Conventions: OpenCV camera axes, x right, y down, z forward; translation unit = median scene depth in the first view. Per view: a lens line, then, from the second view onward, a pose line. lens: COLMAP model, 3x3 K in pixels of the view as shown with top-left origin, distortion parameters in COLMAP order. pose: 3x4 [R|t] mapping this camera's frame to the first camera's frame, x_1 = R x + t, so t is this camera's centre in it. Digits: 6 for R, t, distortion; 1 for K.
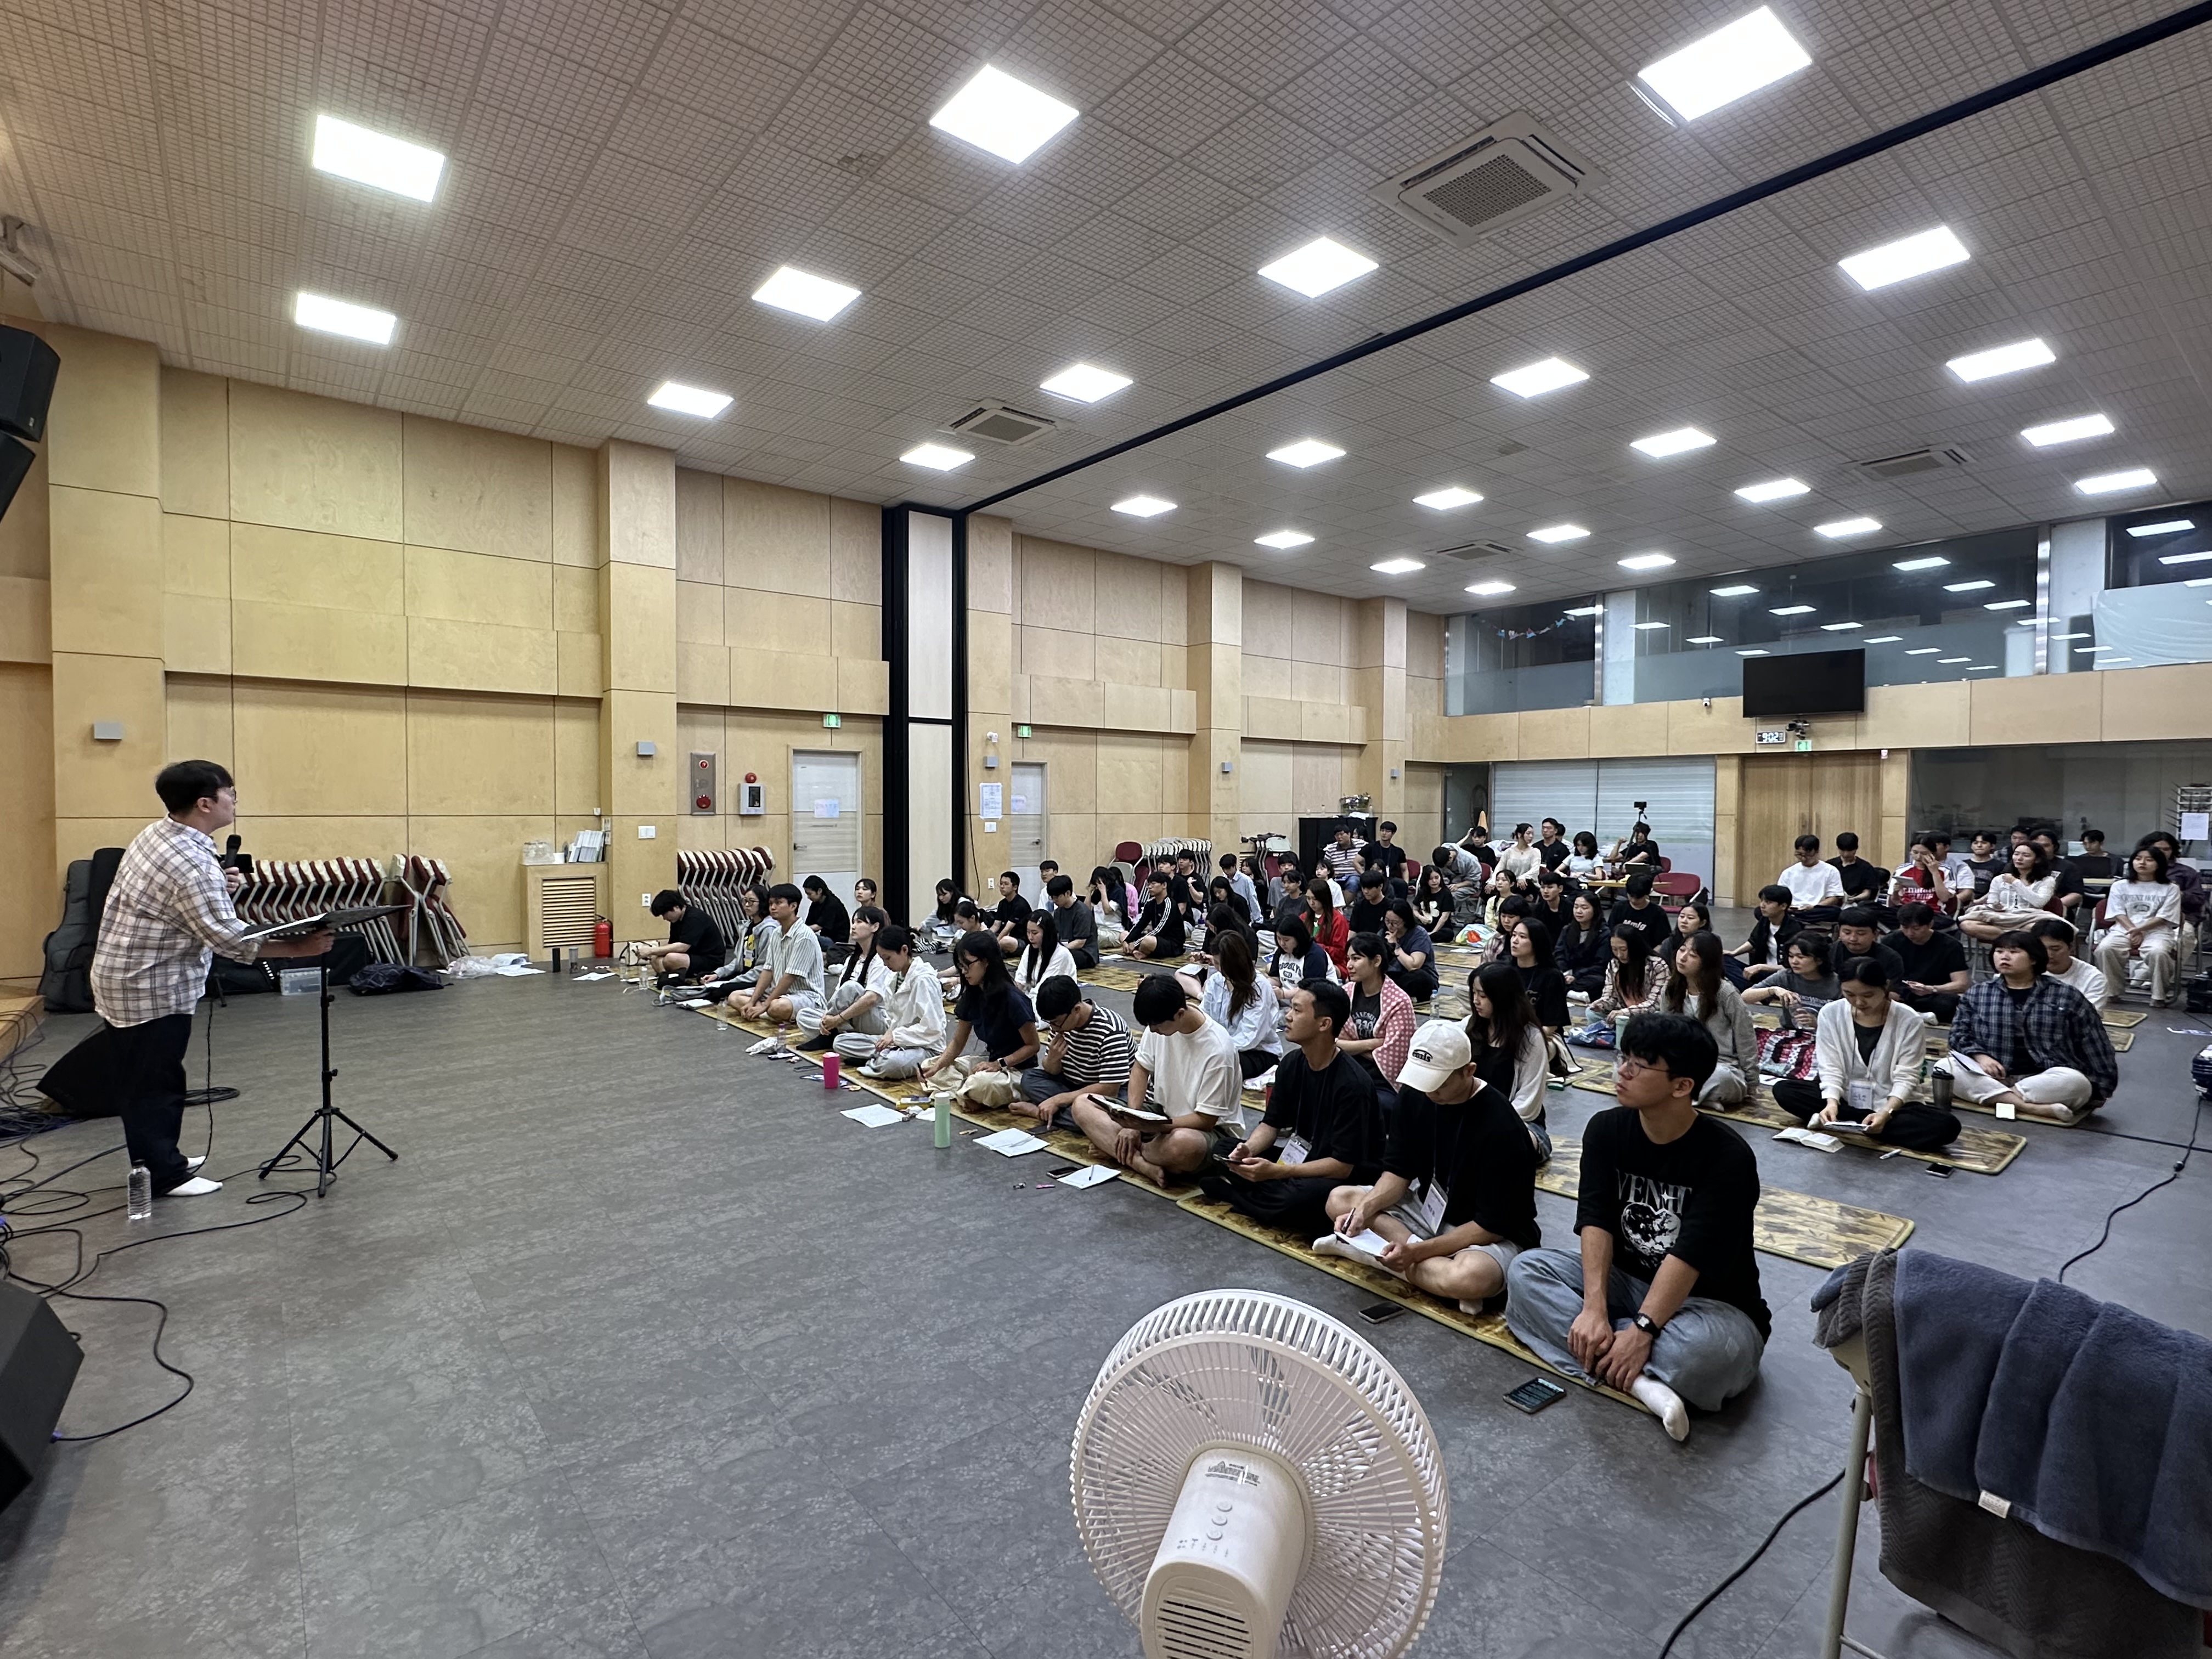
lens RADIAL K [[1071.5, 0, 1104.2], [0, 1071.5, 824.7], [0, 0, 1]] dist [-0.003414, 0.000007]
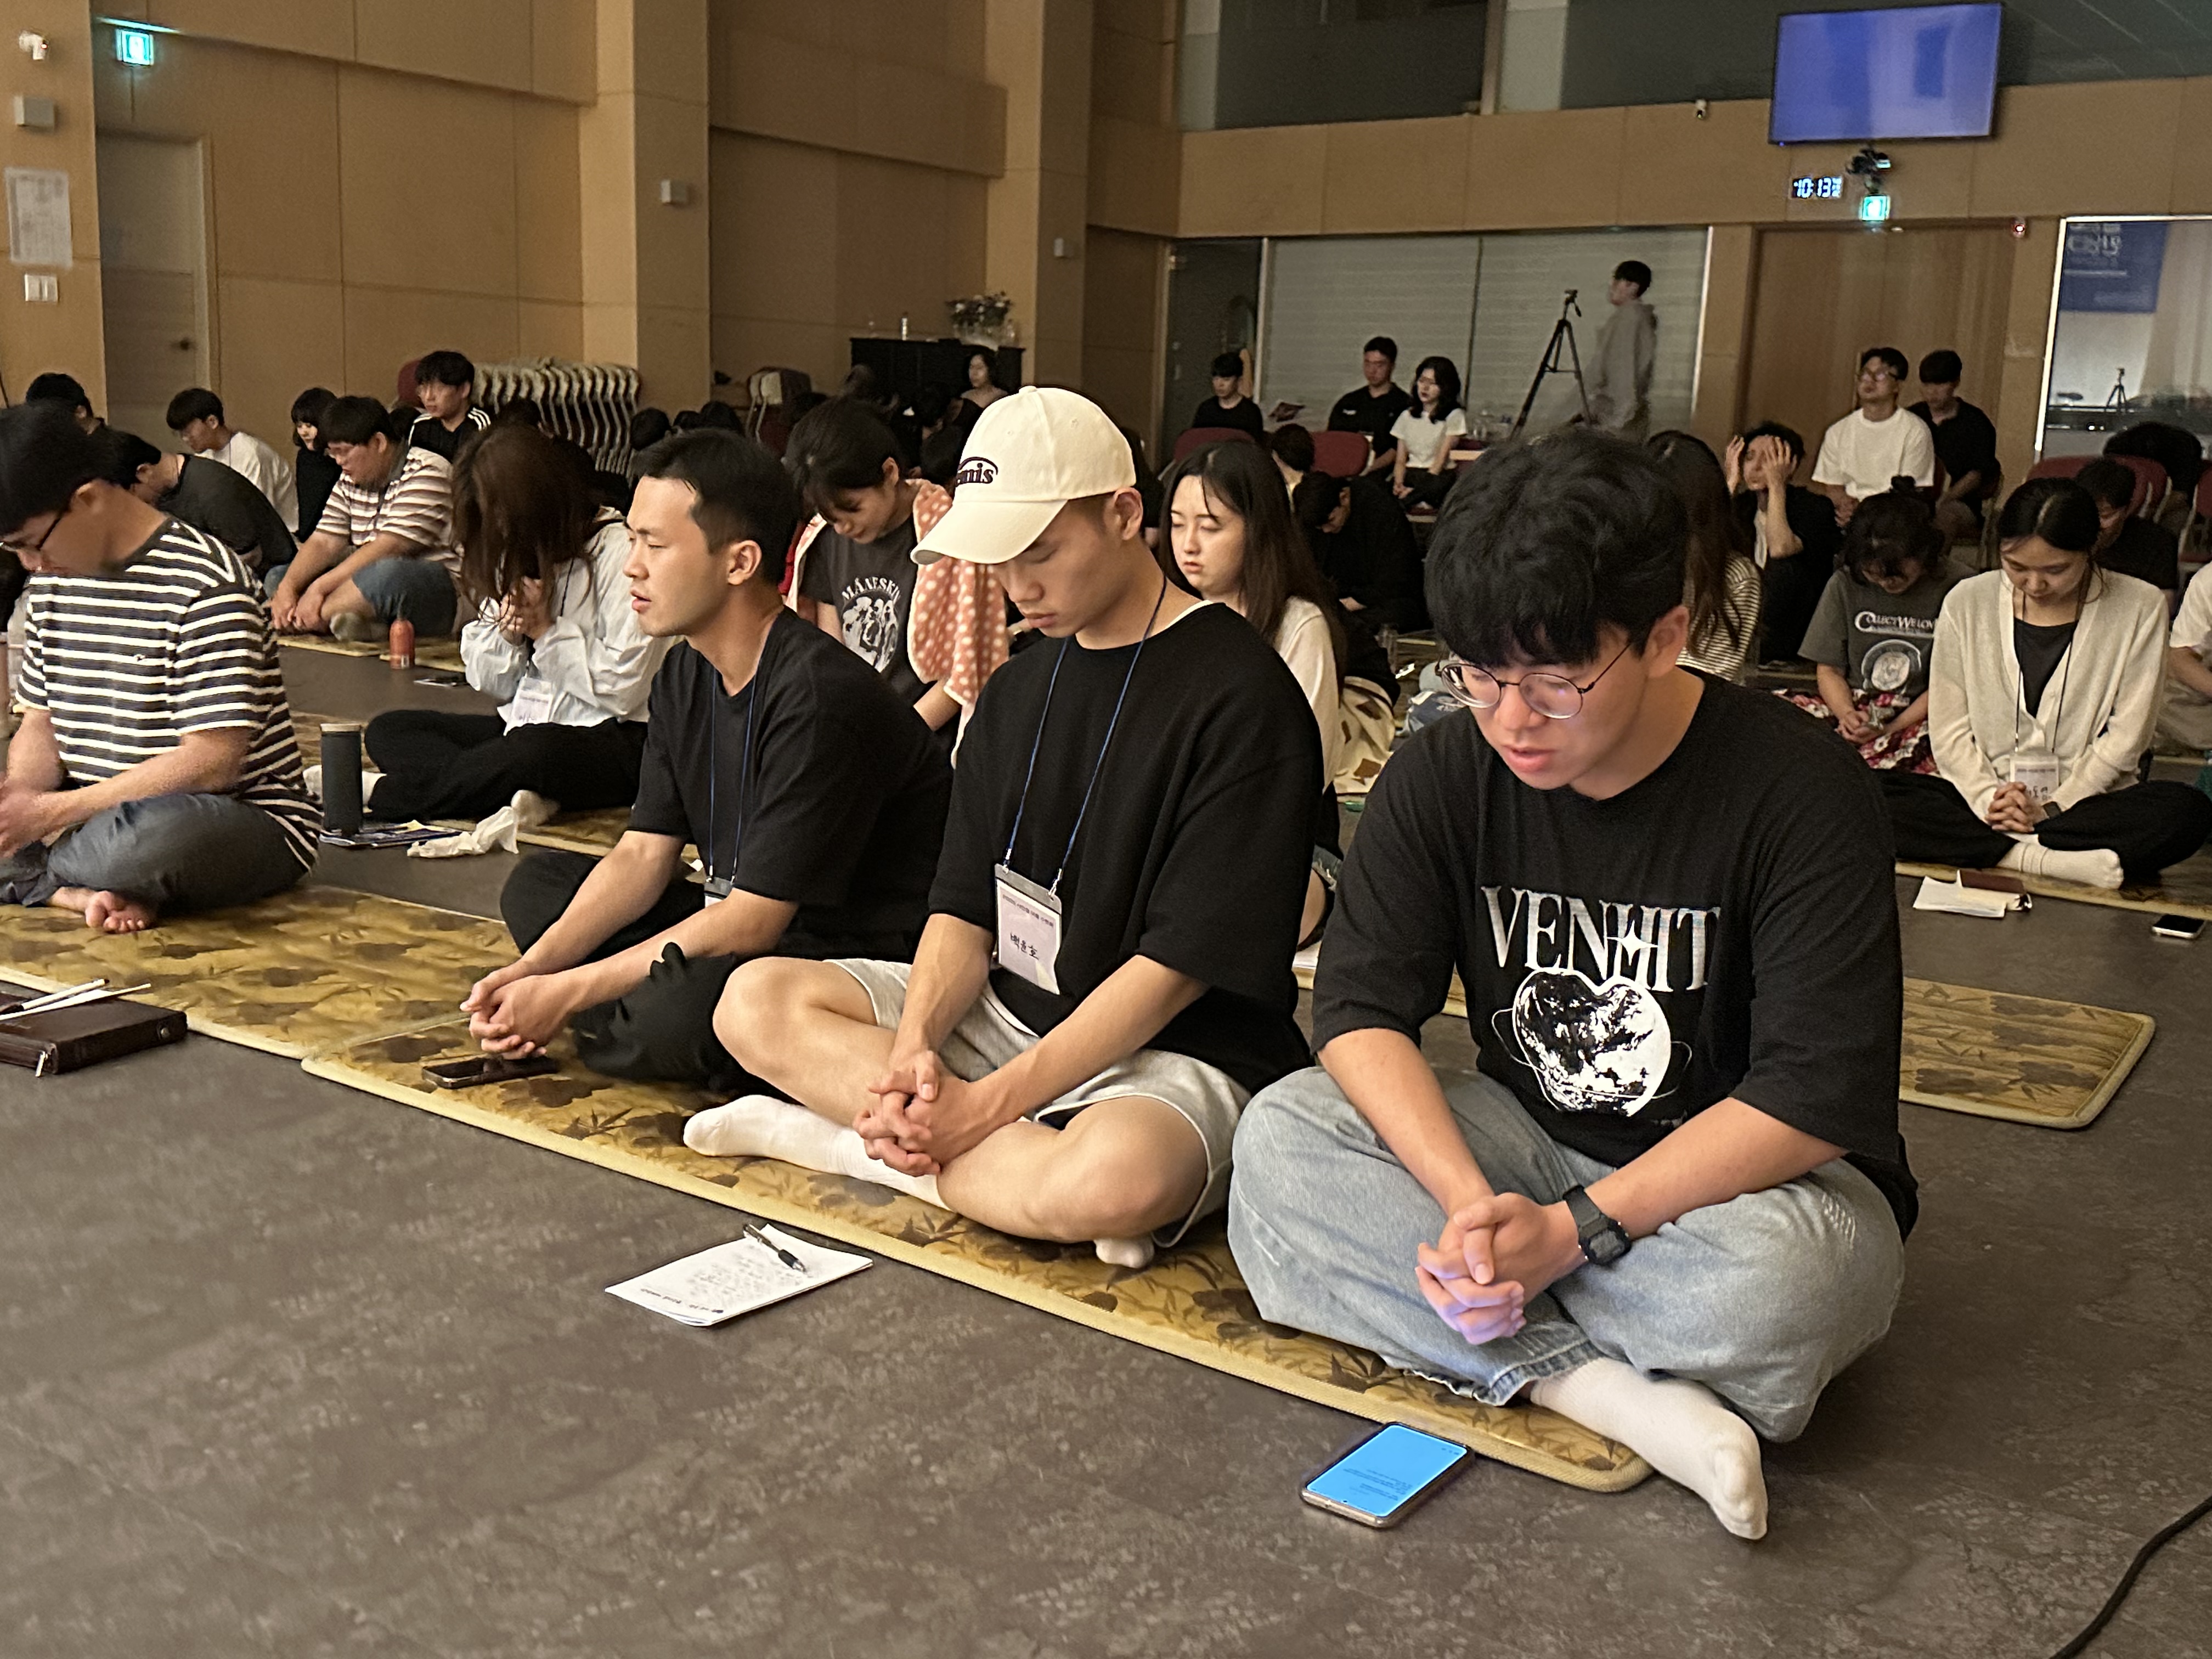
lens RADIAL K [[2212.7, 0, 1099.8], [0, 2212.7, 826.5], [0, 0, 1]] dist [0.164966, -0.364979]
pose [[0.962933, -0.020195, 0.268983, 0.047075], [-0.024644, 0.986436, 0.162285, 0.062267], [-0.268612, -0.162899, 0.949374, 0.108062]]
